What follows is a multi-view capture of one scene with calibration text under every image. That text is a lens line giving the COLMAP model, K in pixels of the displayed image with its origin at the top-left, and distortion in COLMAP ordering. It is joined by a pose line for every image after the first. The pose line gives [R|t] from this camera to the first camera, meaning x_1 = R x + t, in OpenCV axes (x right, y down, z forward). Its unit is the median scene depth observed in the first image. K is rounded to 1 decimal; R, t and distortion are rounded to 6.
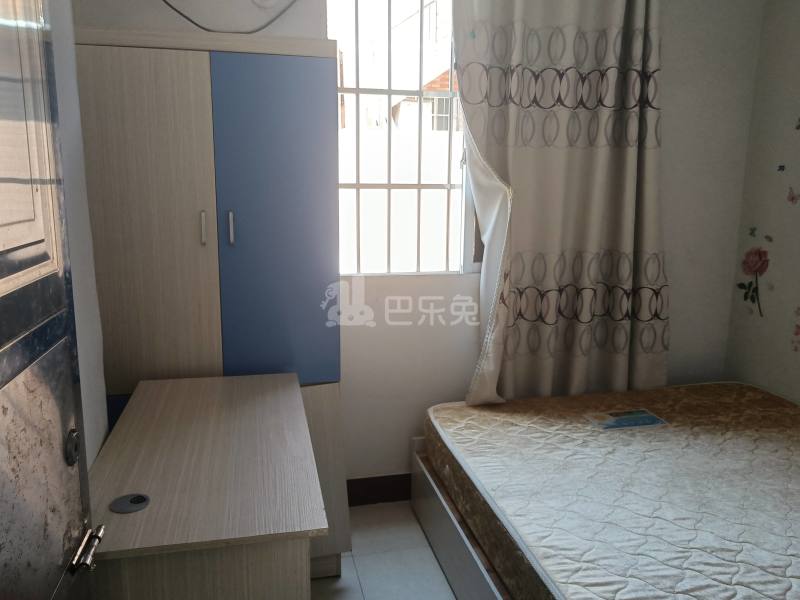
lens RADIAL K [[626.7, 0, 400.0], [0, 626.7, 300.0], [0, 0, 1]] dist [-0.000745, -0.002078]
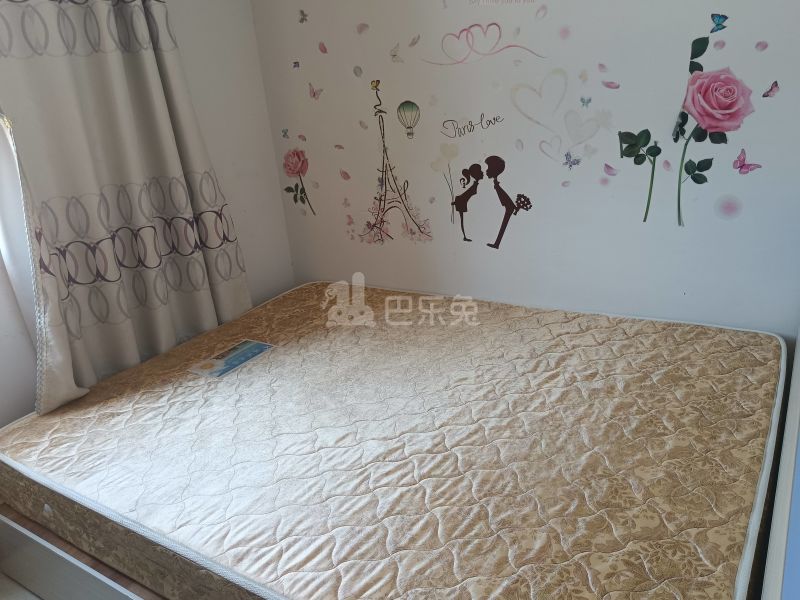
lens RADIAL K [[626.7, 0, 400.0], [0, 626.7, 300.0], [0, 0, 1]] dist [-0.000745, -0.002078]
pose [[0.713719, -0.304483, 0.630789, -0.017000], [0.230534, 0.952512, 0.198936, -0.014787], [-0.661406, 0.003434, 0.750020, 0.153159]]
